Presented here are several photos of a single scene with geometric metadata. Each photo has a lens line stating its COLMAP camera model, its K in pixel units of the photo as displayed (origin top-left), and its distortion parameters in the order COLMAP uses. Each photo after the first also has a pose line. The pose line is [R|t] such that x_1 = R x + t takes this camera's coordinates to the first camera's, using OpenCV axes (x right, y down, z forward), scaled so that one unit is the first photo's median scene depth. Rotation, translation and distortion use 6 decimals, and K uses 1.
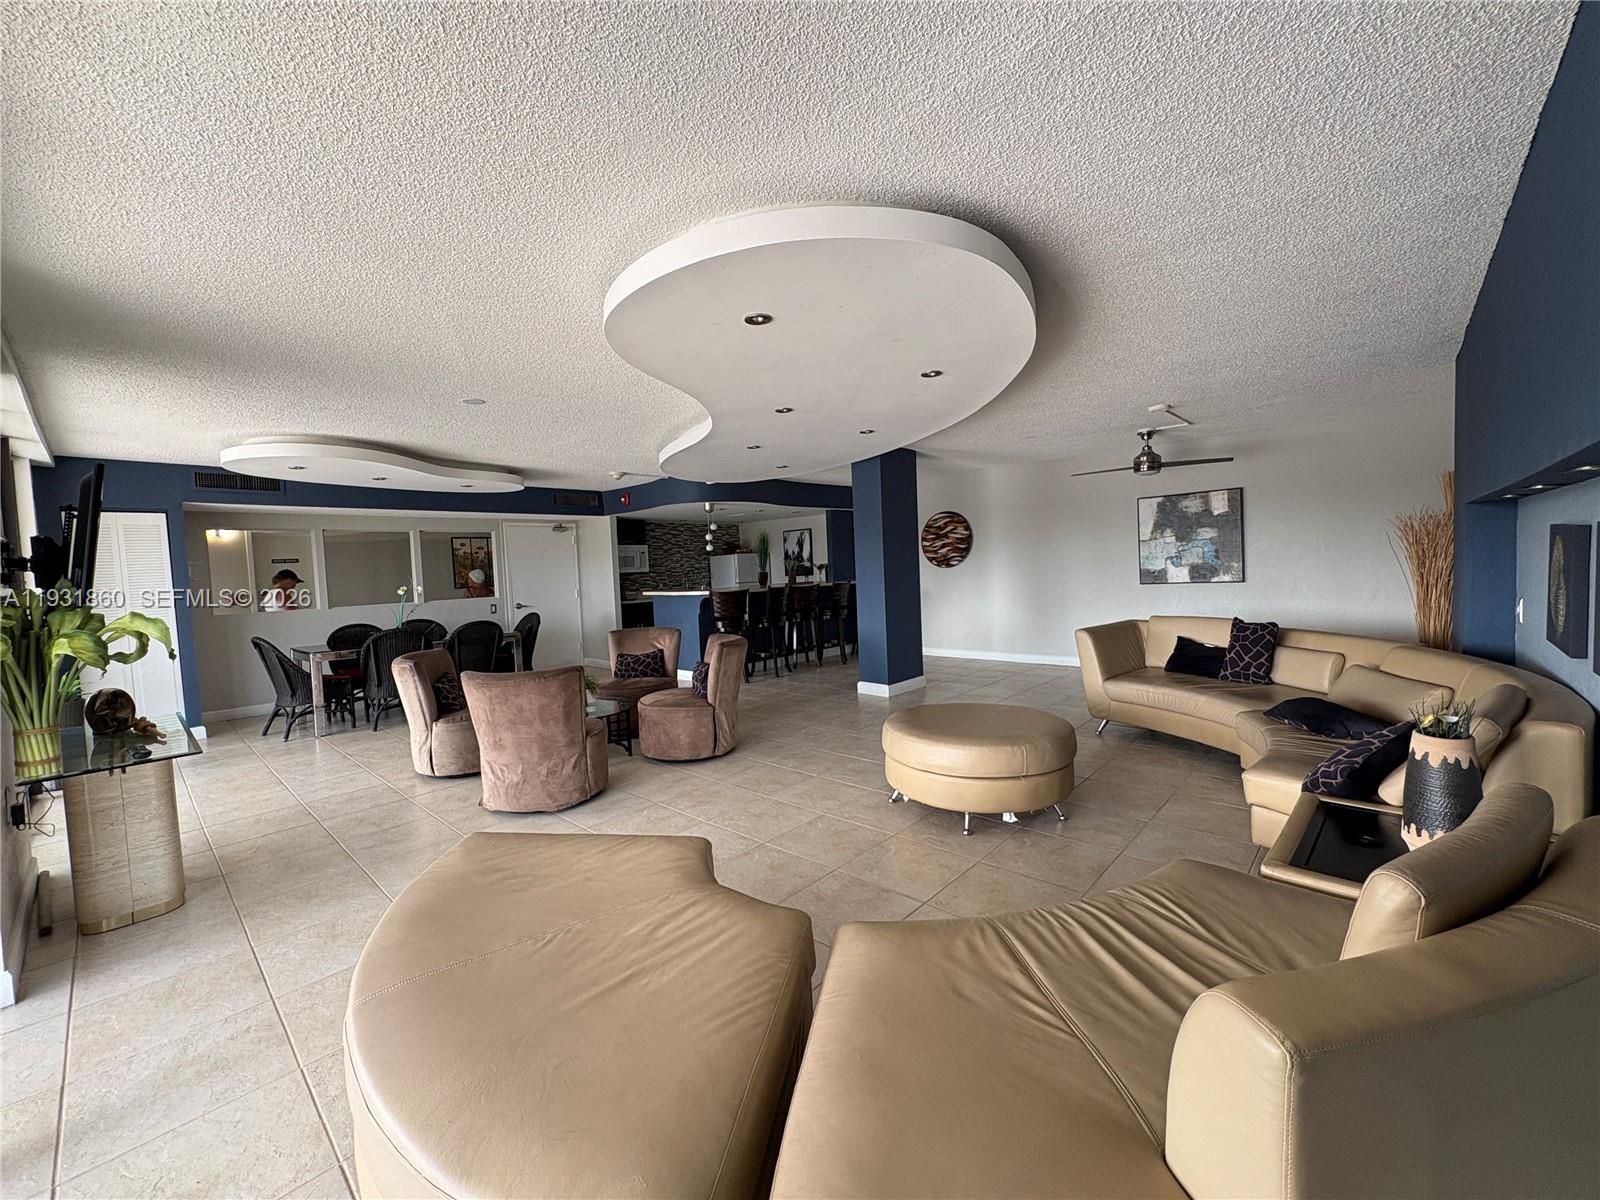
lens RADIAL K [[639.3, 0, 799.2], [0, 639.3, 599.6], [0, 0, 1]] dist [0.000905, 0.000059]
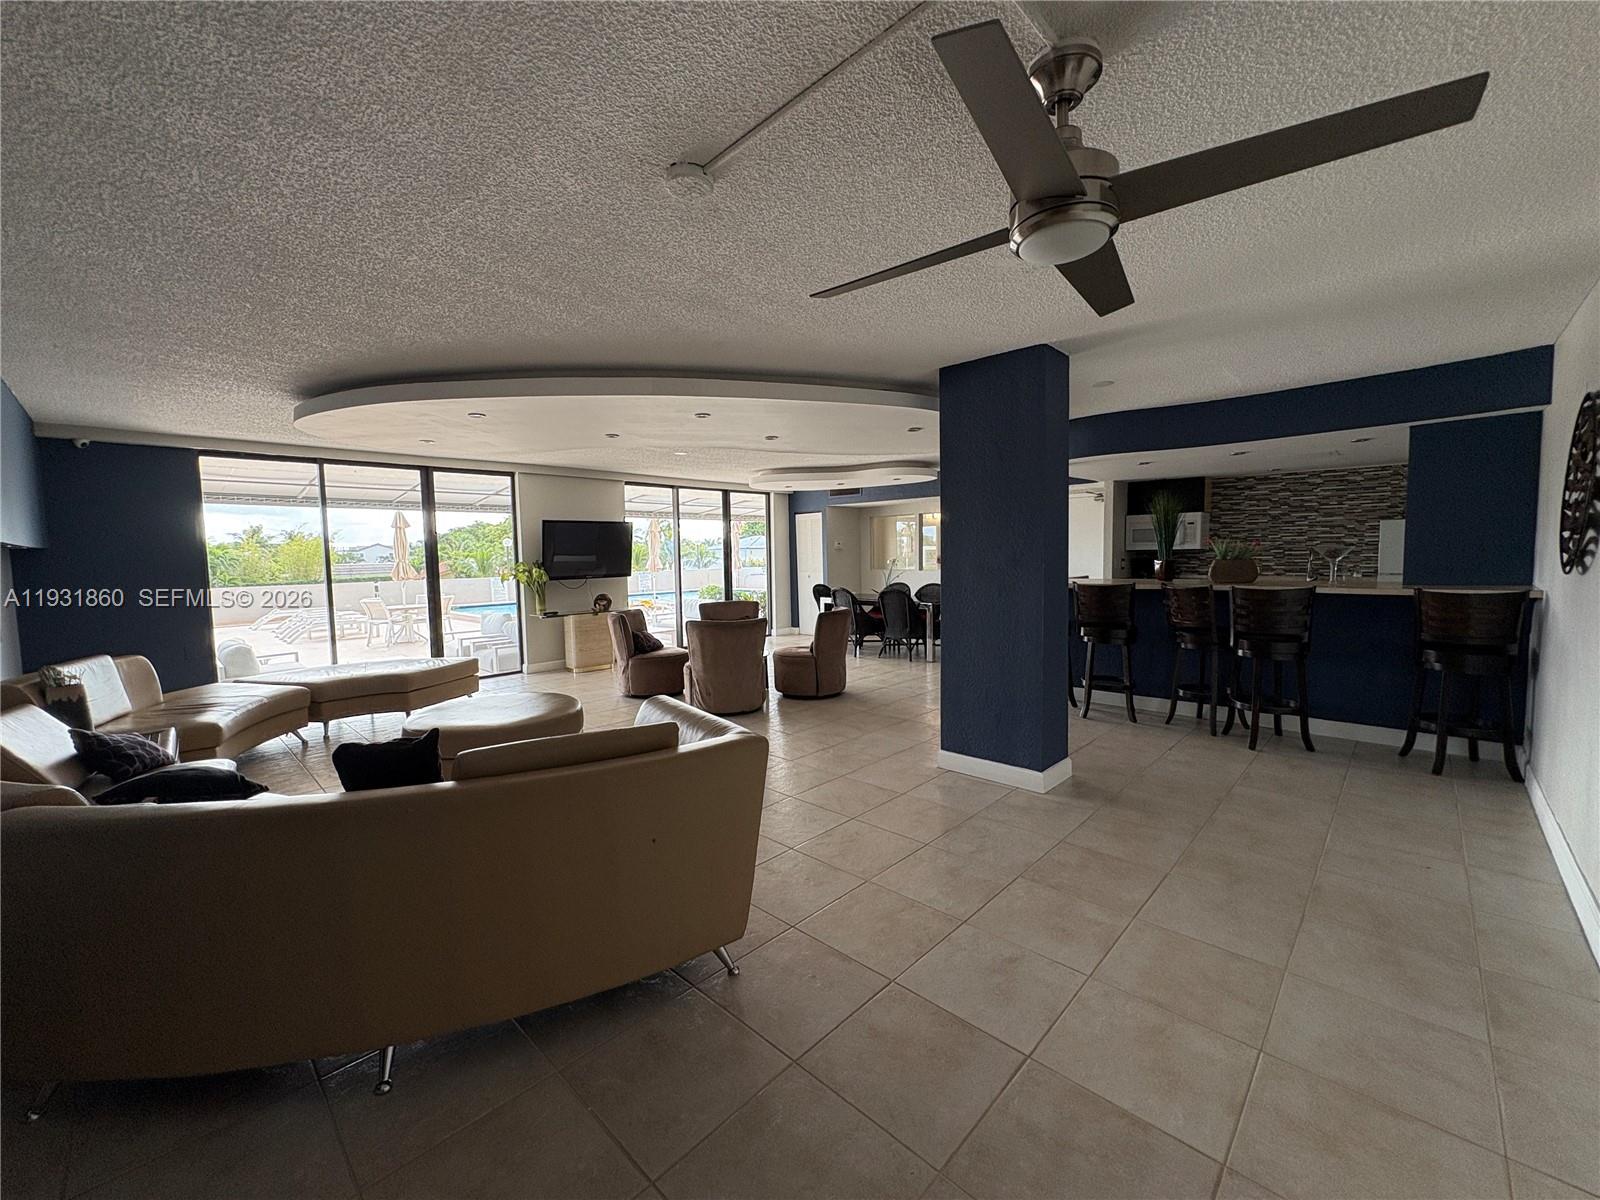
lens RADIAL K [[639.3, 0, 799.3], [0, 639.3, 598.5], [0, 0, 1]] dist [0.000905, 0.000059]
pose [[-0.024704, 0.099143, -0.994766, 0.474587], [-0.047699, 0.993820, 0.100233, -0.040884], [0.998556, 0.049926, -0.019822, 0.578273]]
